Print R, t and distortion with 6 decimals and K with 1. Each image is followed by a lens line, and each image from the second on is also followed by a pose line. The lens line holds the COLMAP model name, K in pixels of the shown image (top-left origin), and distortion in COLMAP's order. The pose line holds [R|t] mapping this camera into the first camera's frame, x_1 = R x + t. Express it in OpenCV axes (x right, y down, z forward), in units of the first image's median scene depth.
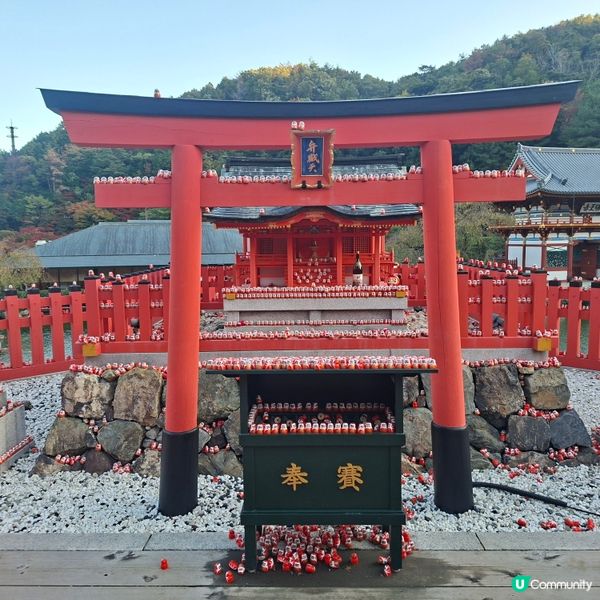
lens RADIAL K [[614.7, 0, 300.1], [0, 614.7, 299.1], [0, 0, 1]] dist [0.067821, 0.000000]
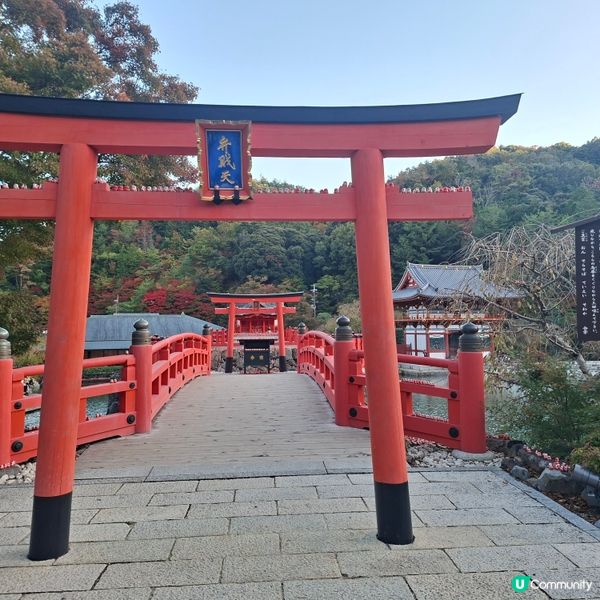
lens RADIAL K [[561.3, 0, 301.9], [0, 561.3, 298.6], [0, 0, 1]] dist [0.112586, 0.000000]
pose [[0.995904, 0.008917, 0.089976, -0.001342], [0.004998, 0.988174, -0.153256, 0.027370], [-0.090278, 0.153078, 0.984082, -0.225446]]
